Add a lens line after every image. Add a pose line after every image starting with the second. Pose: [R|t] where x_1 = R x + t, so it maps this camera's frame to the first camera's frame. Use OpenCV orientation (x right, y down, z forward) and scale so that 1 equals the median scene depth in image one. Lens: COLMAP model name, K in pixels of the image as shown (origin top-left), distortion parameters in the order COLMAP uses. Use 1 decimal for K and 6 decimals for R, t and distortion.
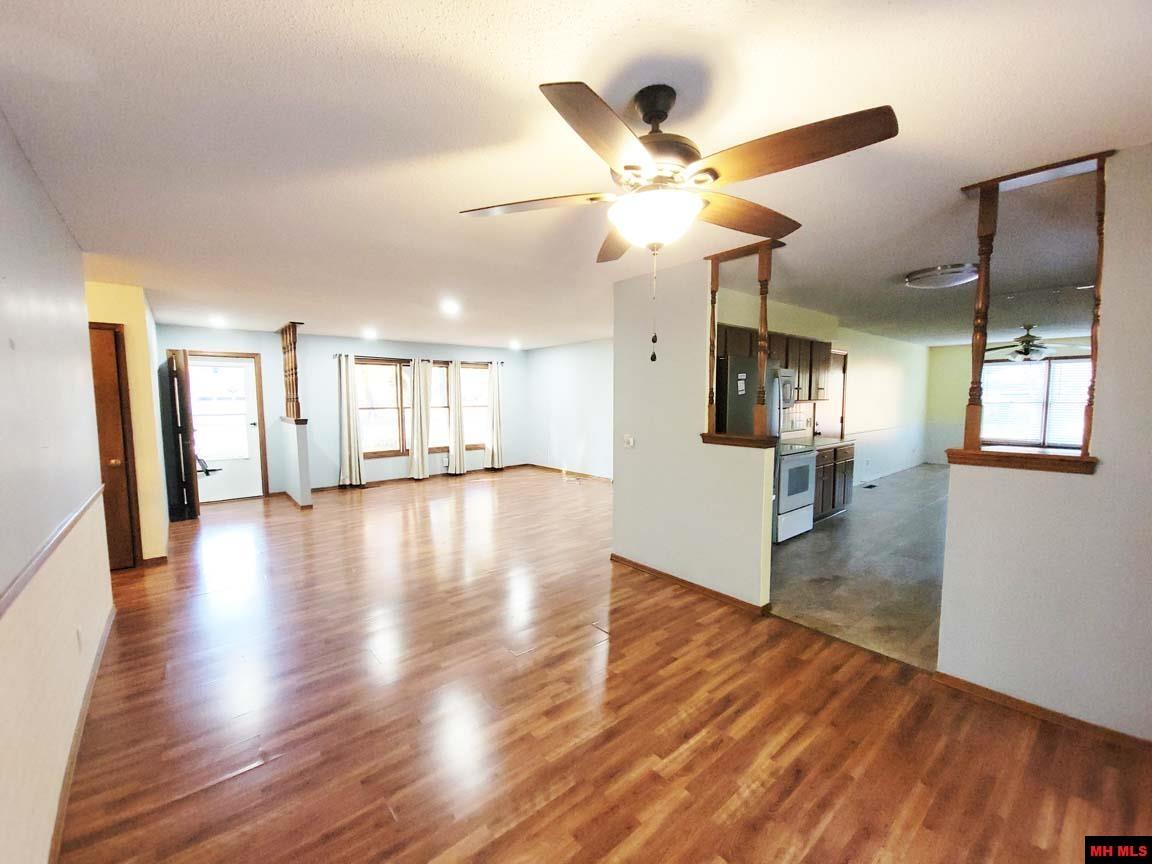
lens RADIAL K [[467.8, 0, 568.4], [0, 467.8, 440.8], [0, 0, 1]] dist [0.000476, 0.000082]
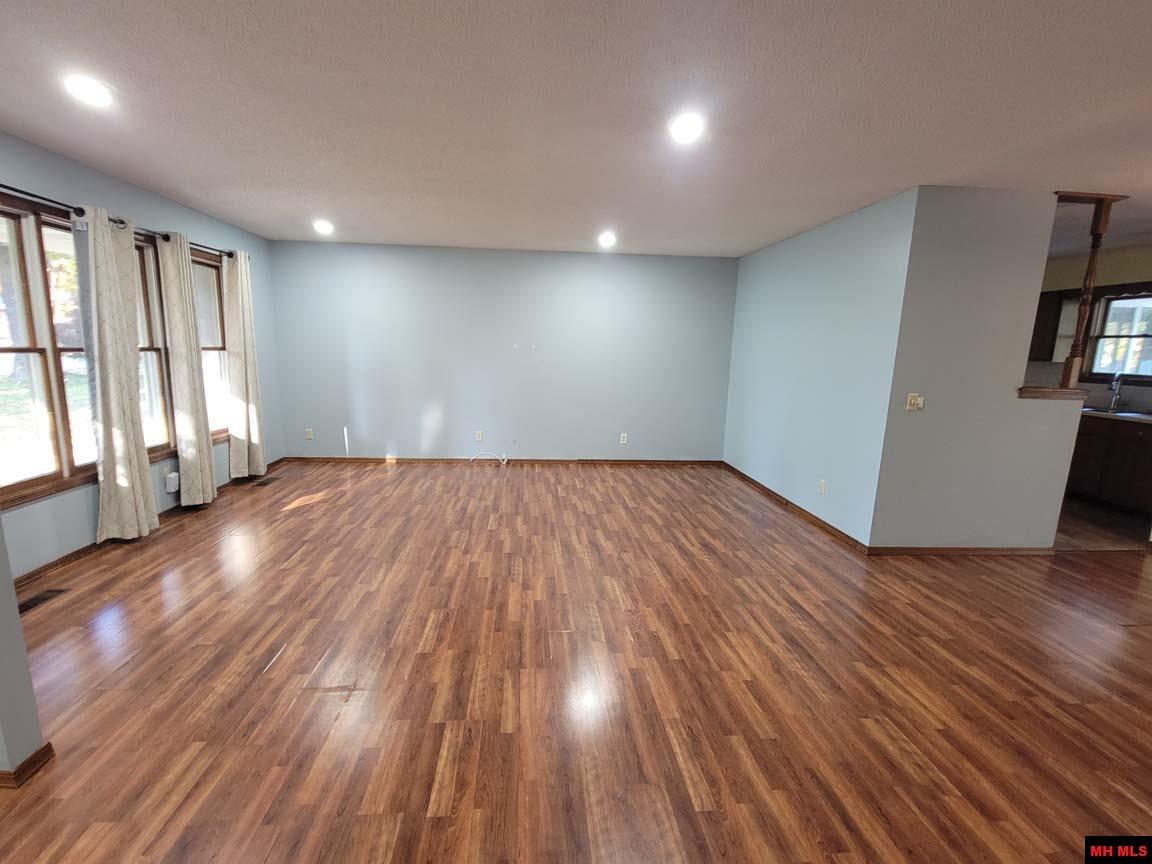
lens RADIAL K [[495.3, 0, 570.6], [0, 495.3, 426.4], [0, 0, 1]] dist [0.022104, 0.000065]
pose [[0.580709, -0.104211, 0.807414, -1.438254], [0.047132, 0.994413, 0.094448, -0.103699], [-0.812746, -0.016791, 0.582377, 1.565039]]
